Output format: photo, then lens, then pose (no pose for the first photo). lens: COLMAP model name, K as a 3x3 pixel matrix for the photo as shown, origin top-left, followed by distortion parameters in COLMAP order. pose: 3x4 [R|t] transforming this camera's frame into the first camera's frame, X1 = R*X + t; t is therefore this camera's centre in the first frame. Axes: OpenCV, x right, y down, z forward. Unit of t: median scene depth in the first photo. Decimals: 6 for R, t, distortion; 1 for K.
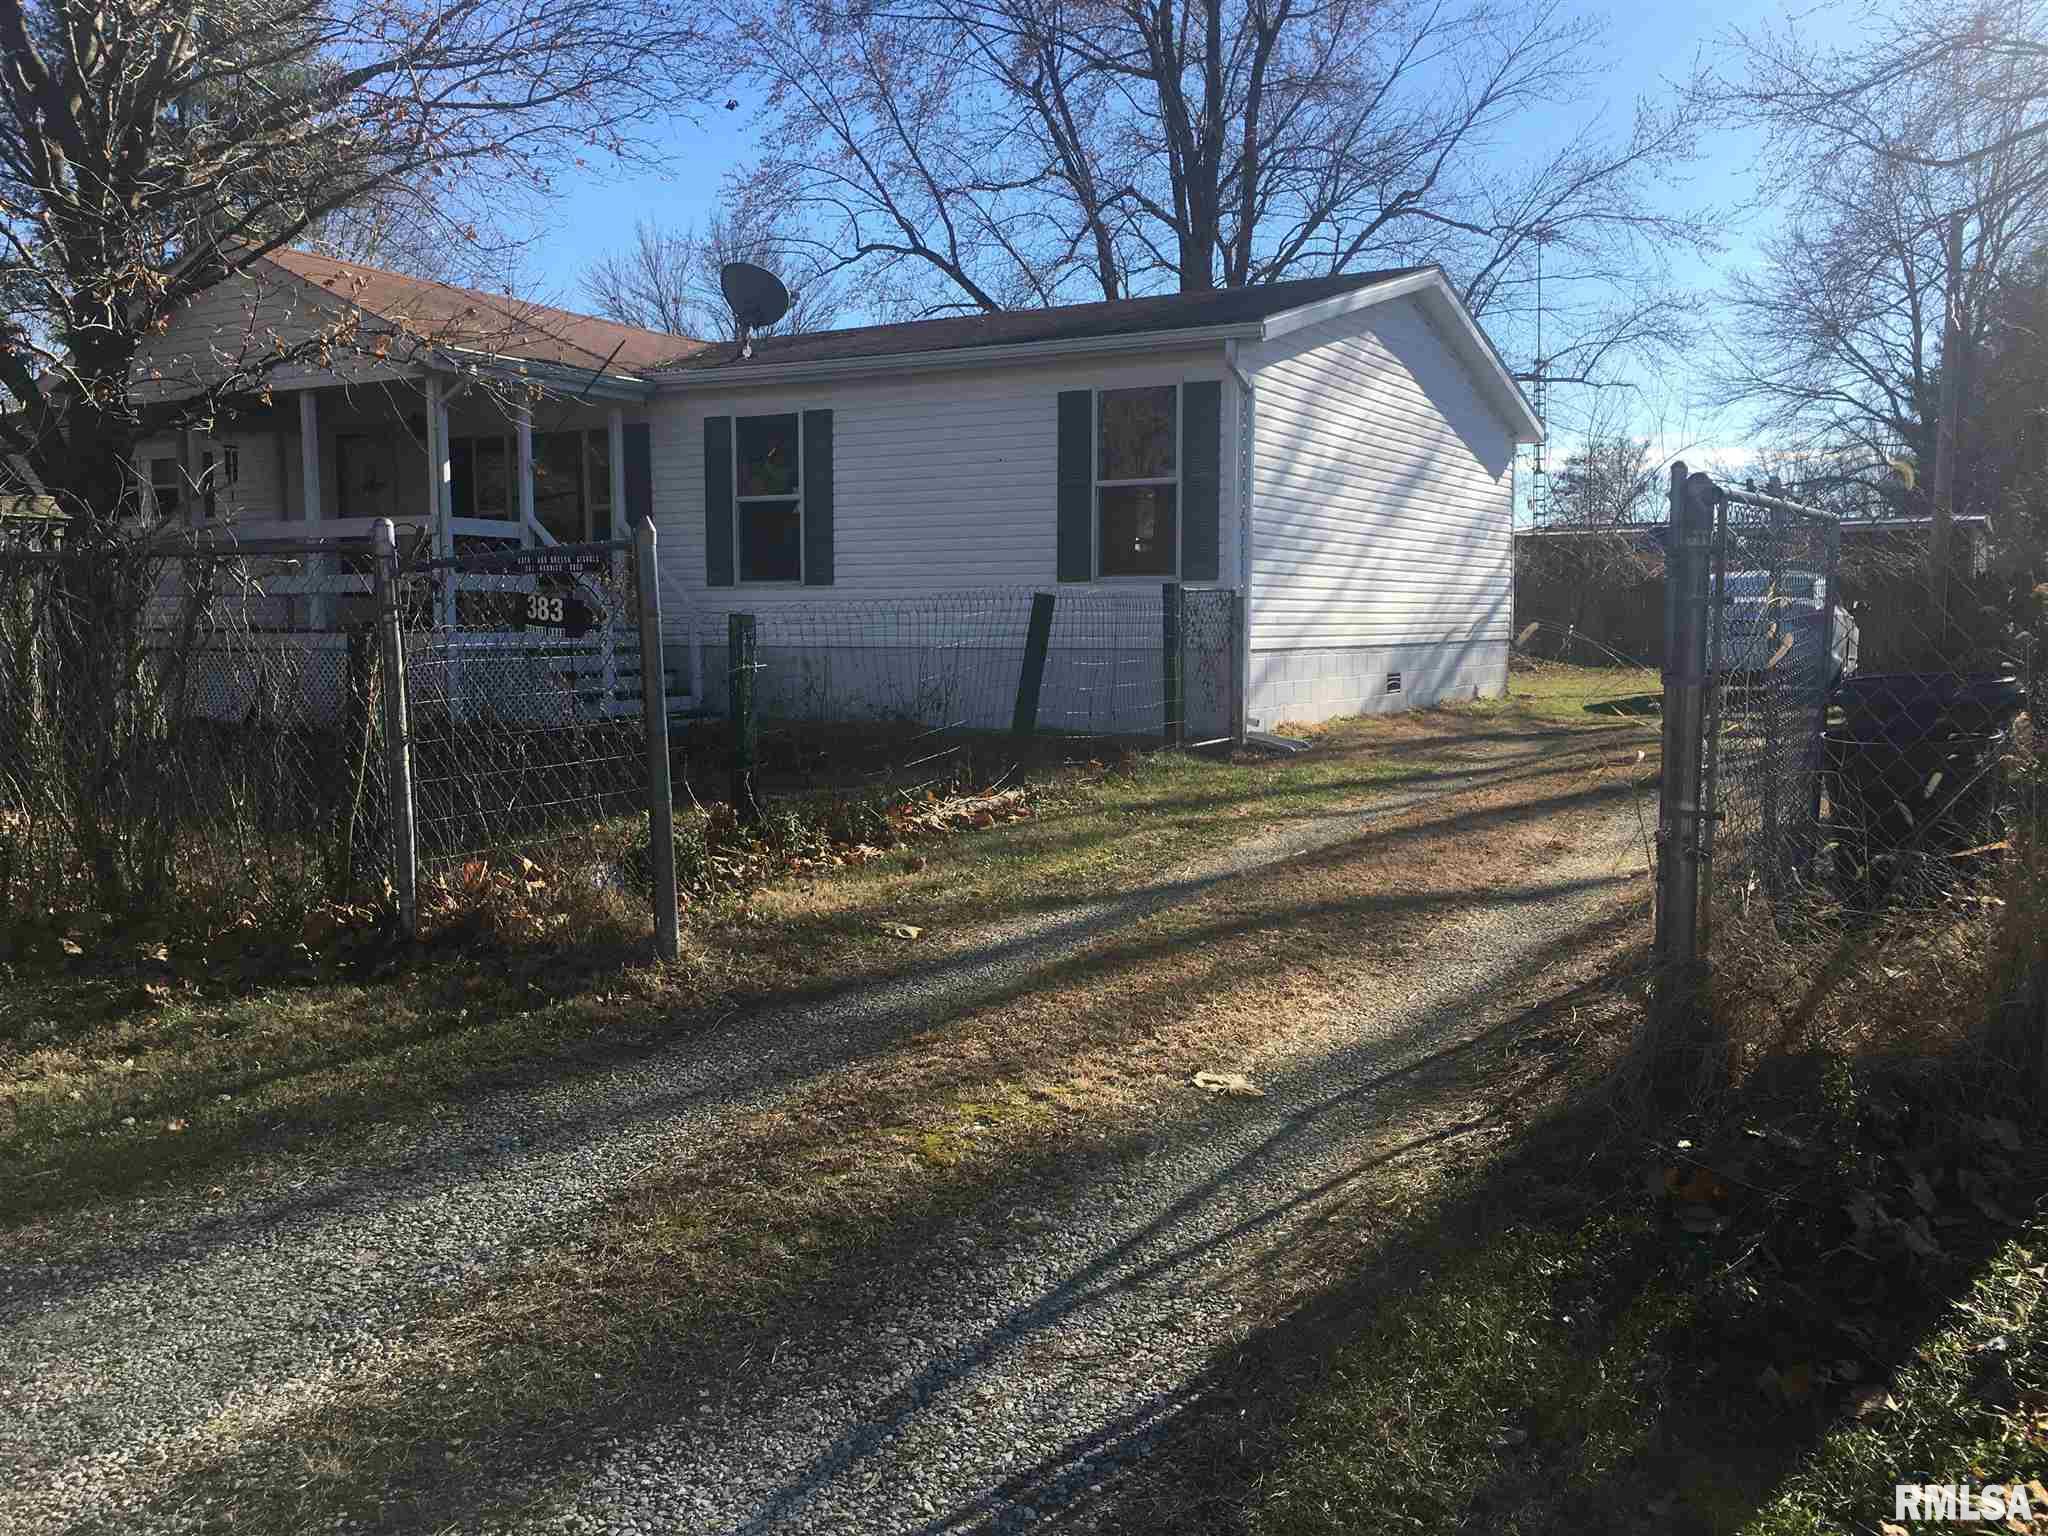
lens RADIAL K [[1782.1, 0, 1024.0], [0, 1782.1, 768.0], [0, 0, 1]] dist [0.122130, -0.166362]
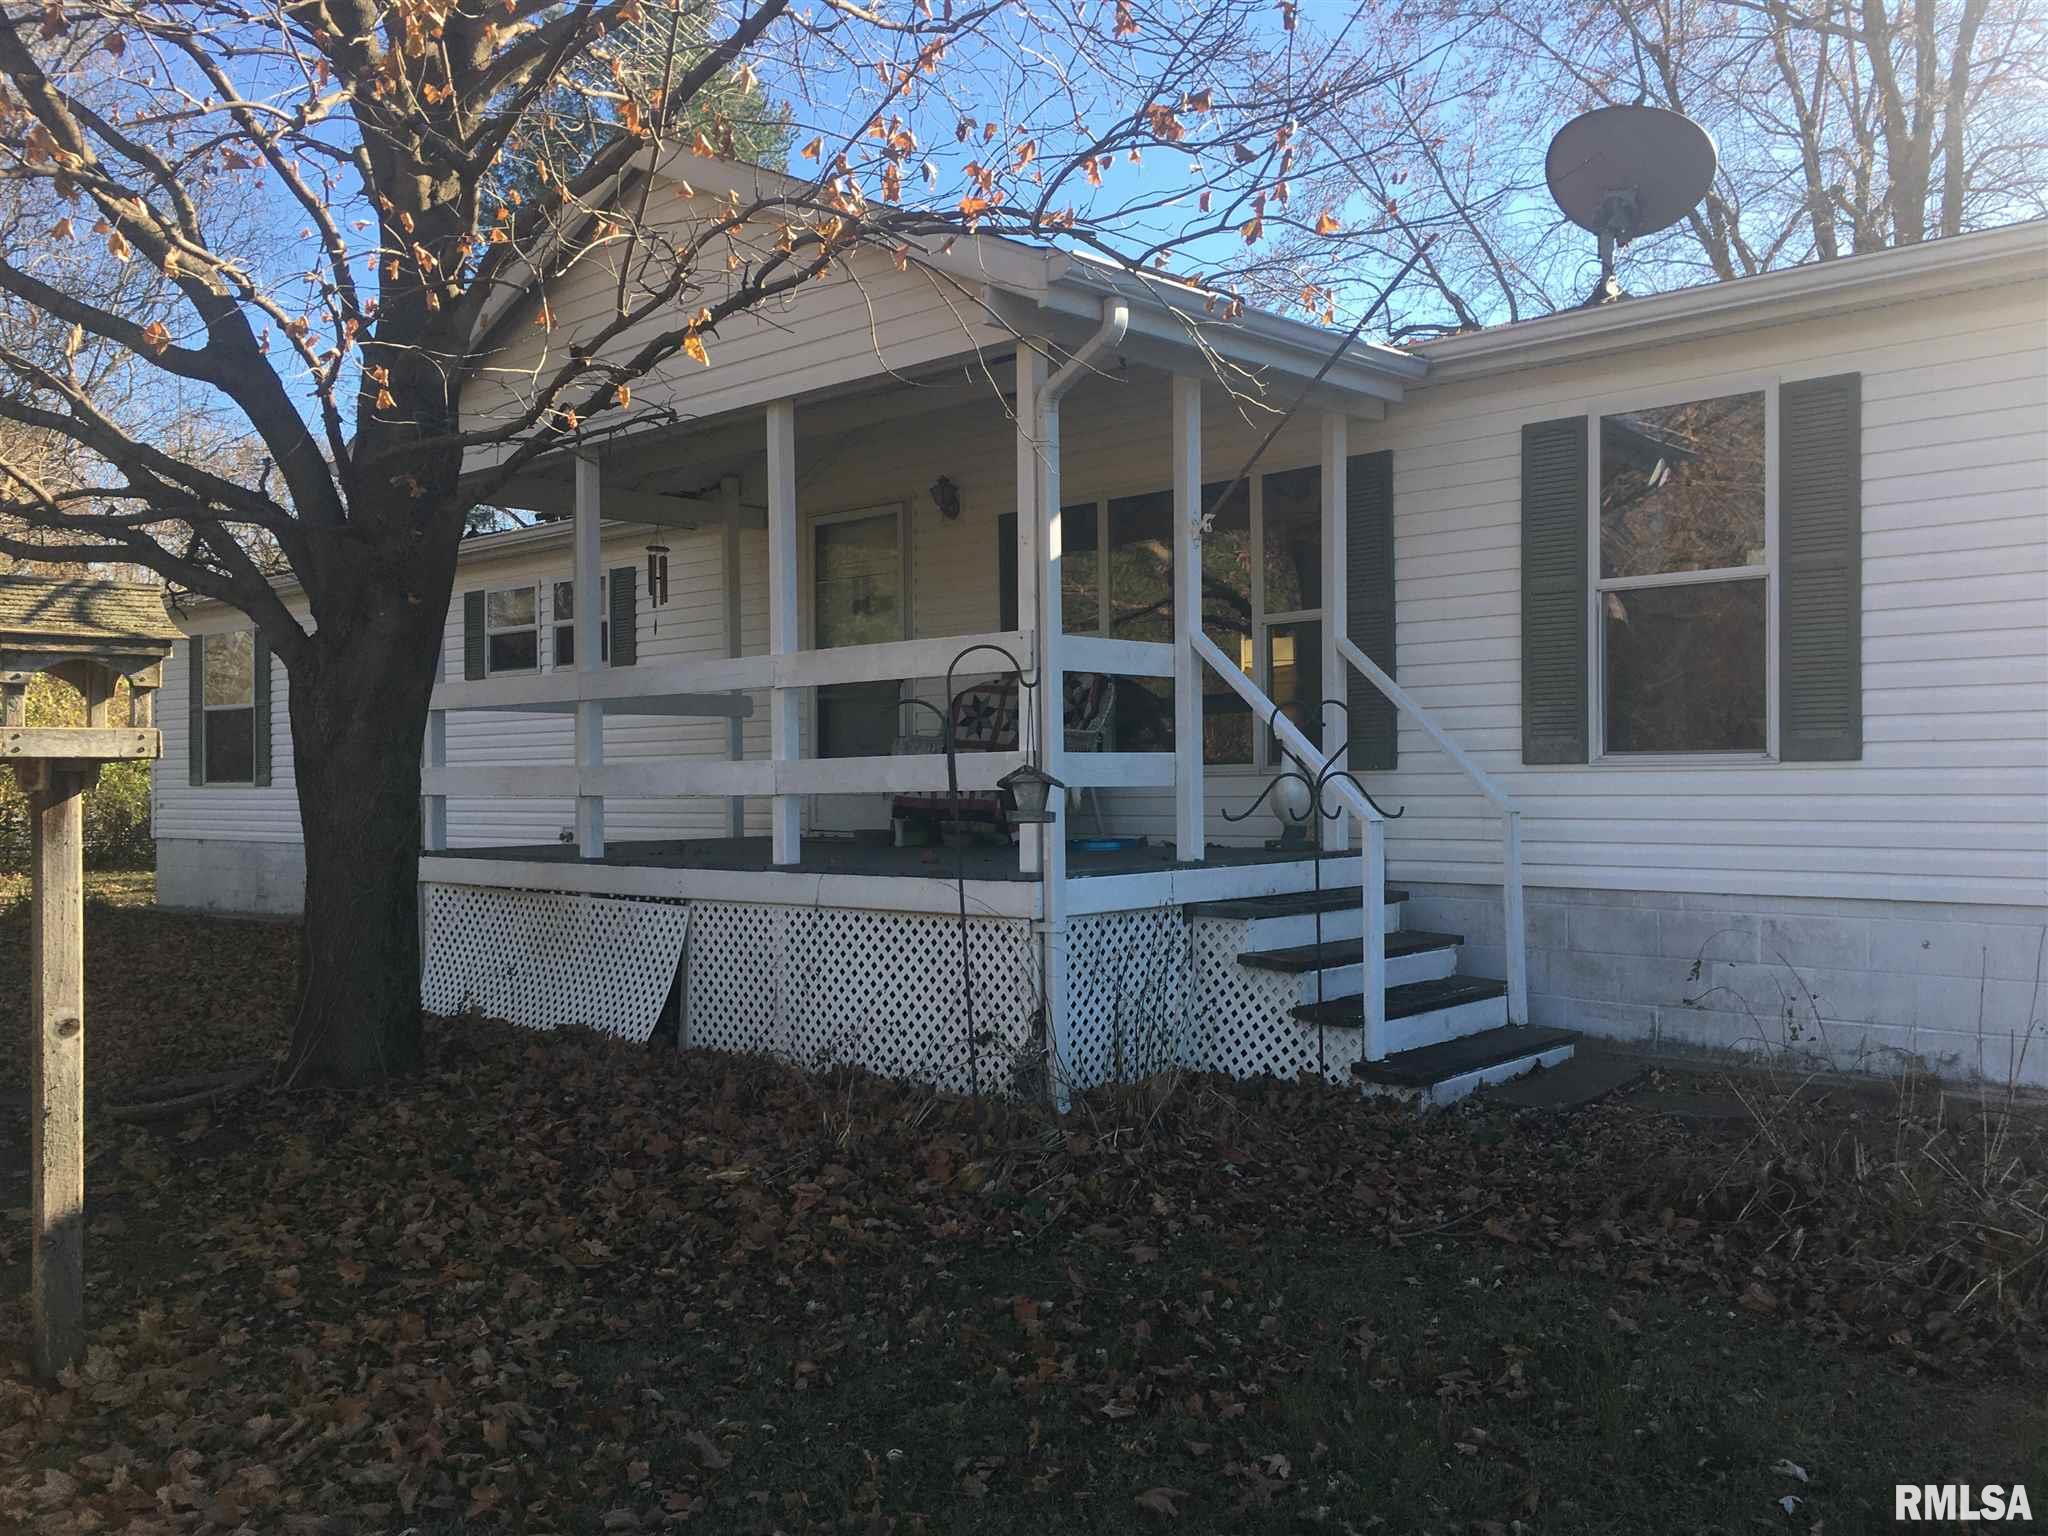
lens RADIAL K [[1782.1, 0, 1024.0], [0, 1782.1, 768.0], [0, 0, 1]] dist [0.122130, -0.166362]
pose [[0.974455, -0.010506, -0.224335, -0.209650], [-0.008133, 0.996599, -0.082002, -0.062188], [0.224434, 0.081732, 0.971056, 0.516985]]
